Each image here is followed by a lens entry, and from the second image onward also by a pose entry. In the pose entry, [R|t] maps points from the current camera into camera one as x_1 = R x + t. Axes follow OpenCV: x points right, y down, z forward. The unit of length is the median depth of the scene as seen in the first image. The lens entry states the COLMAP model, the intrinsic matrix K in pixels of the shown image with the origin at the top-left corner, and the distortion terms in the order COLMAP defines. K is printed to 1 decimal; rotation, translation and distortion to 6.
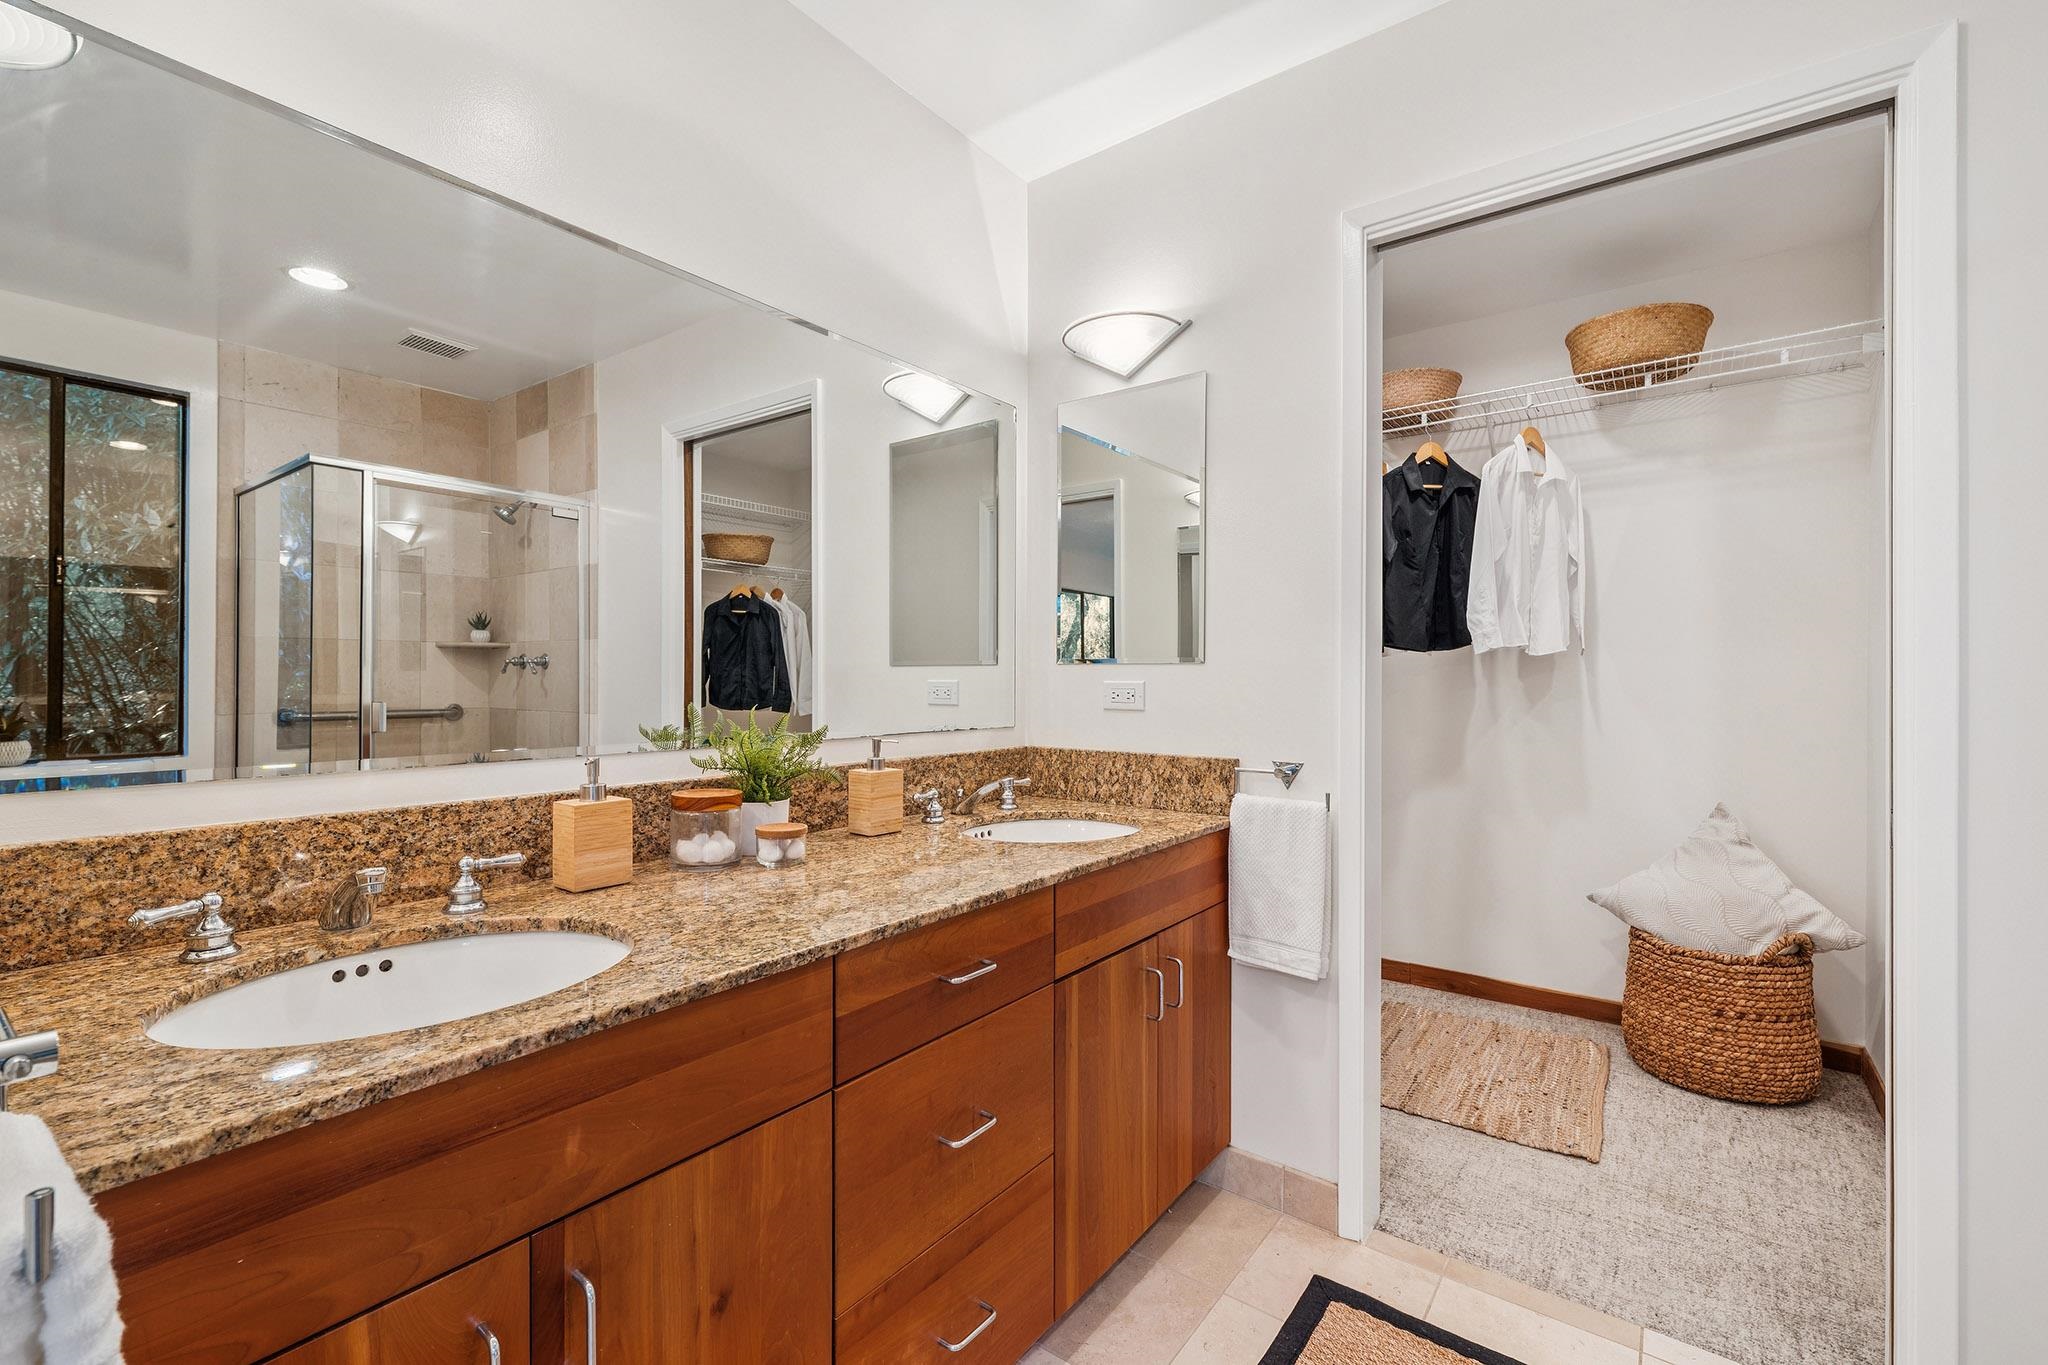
lens RADIAL K [[926.3, 0, 1026.7], [0, 926.3, 676.3], [0, 0, 1]] dist [0.002125, 0.000277]
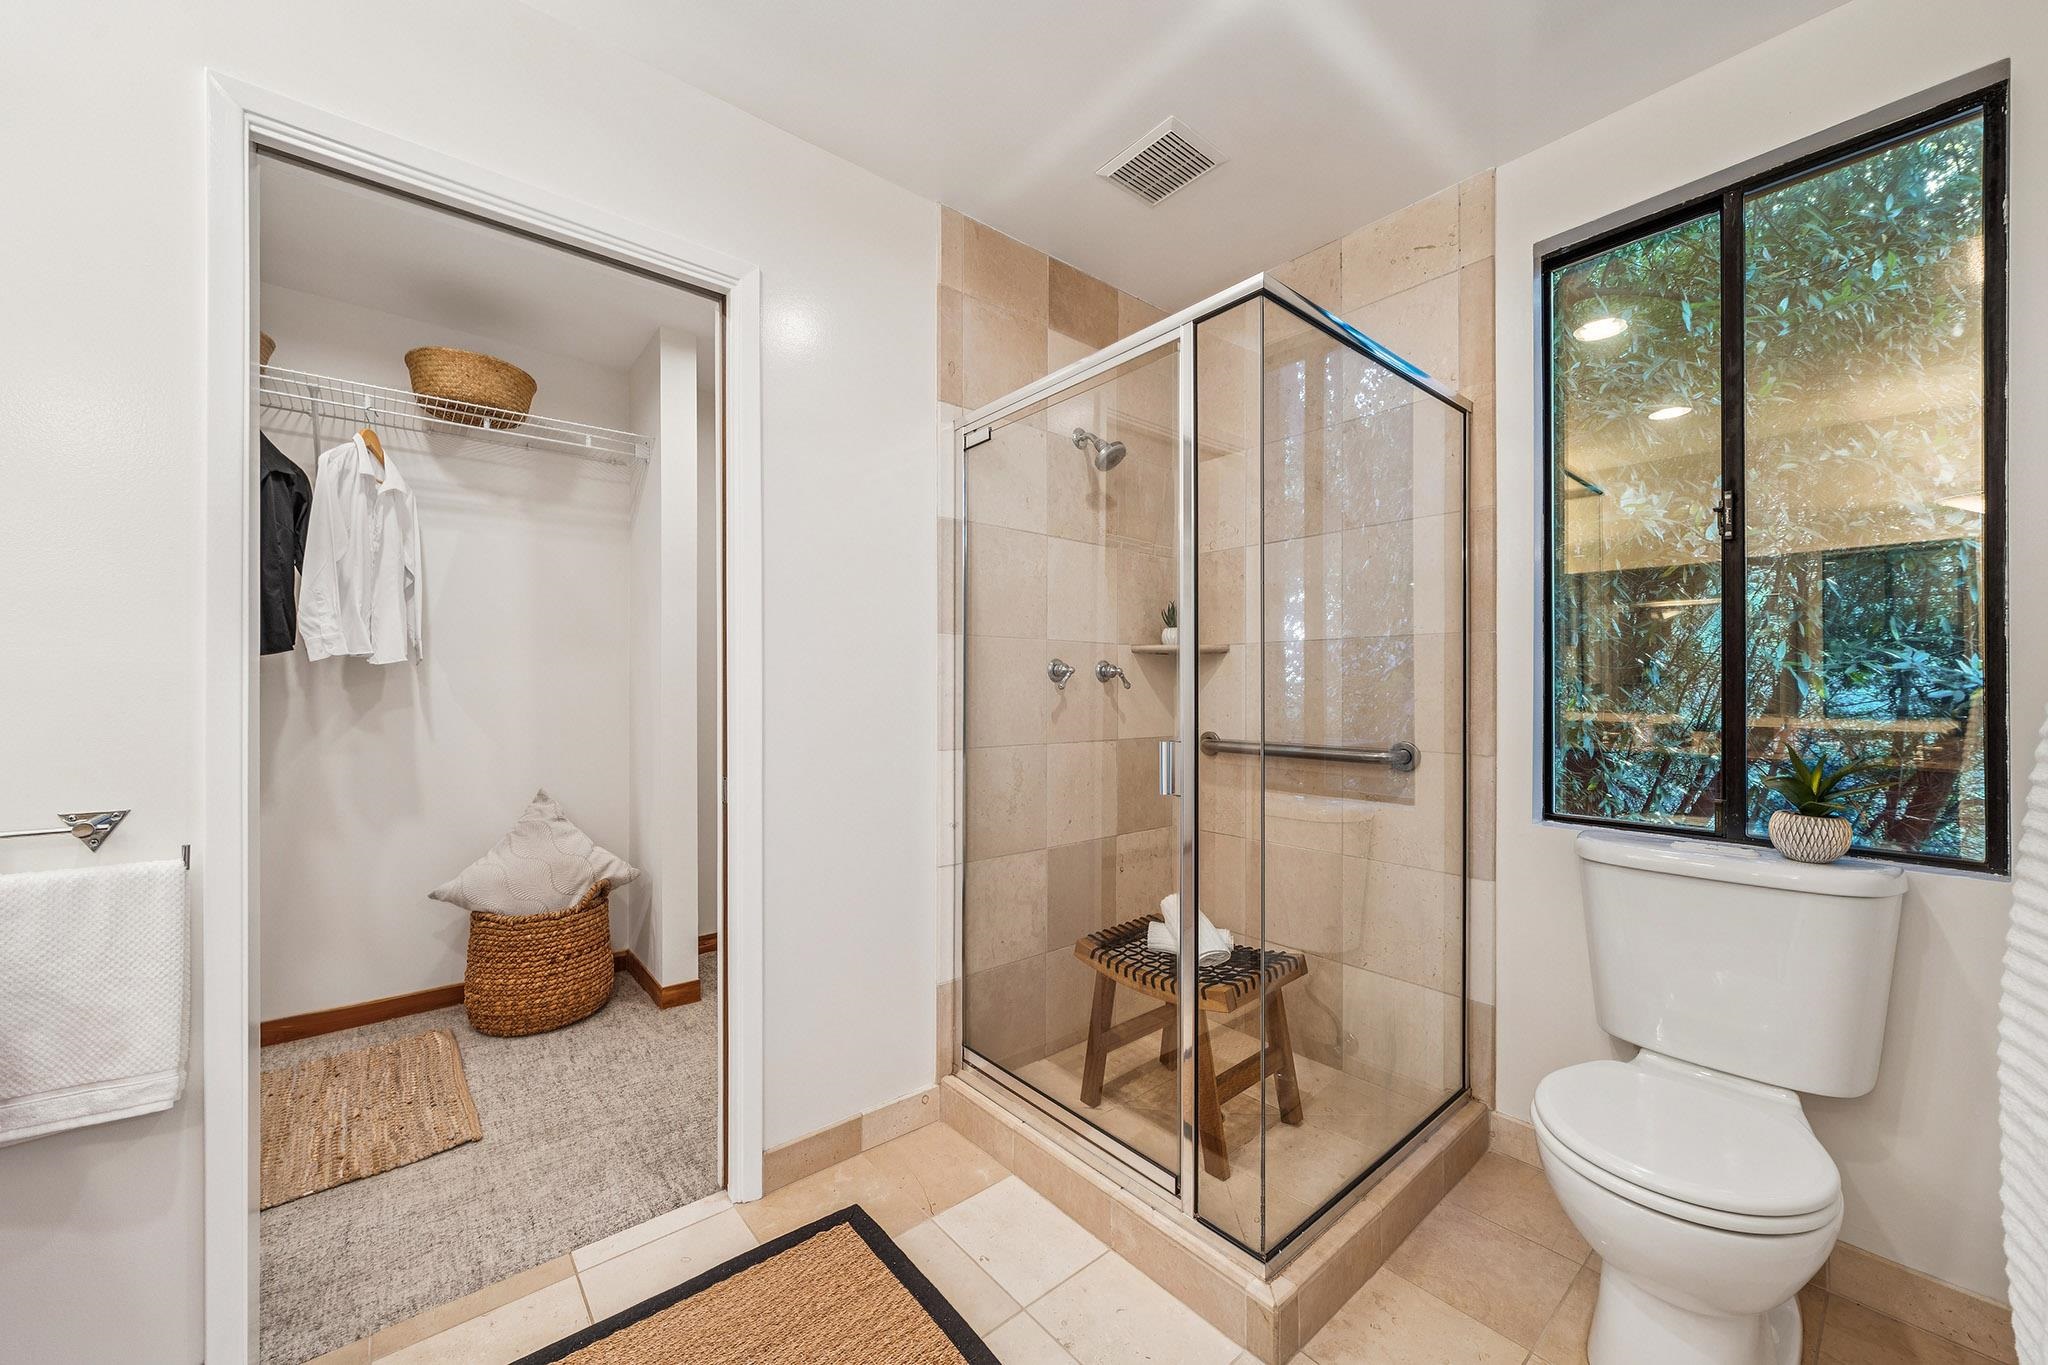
lens RADIAL K [[756.5, 0, 1019.9], [0, 756.5, 685.8], [0, 0, 1]] dist [-0.001077, 0.000551]
pose [[0.228192, 0.000276, 0.973616, -0.080131], [-0.001572, 0.999999, 0.000085, -0.000943], [-0.973615, -0.001550, 0.228193, 0.162779]]
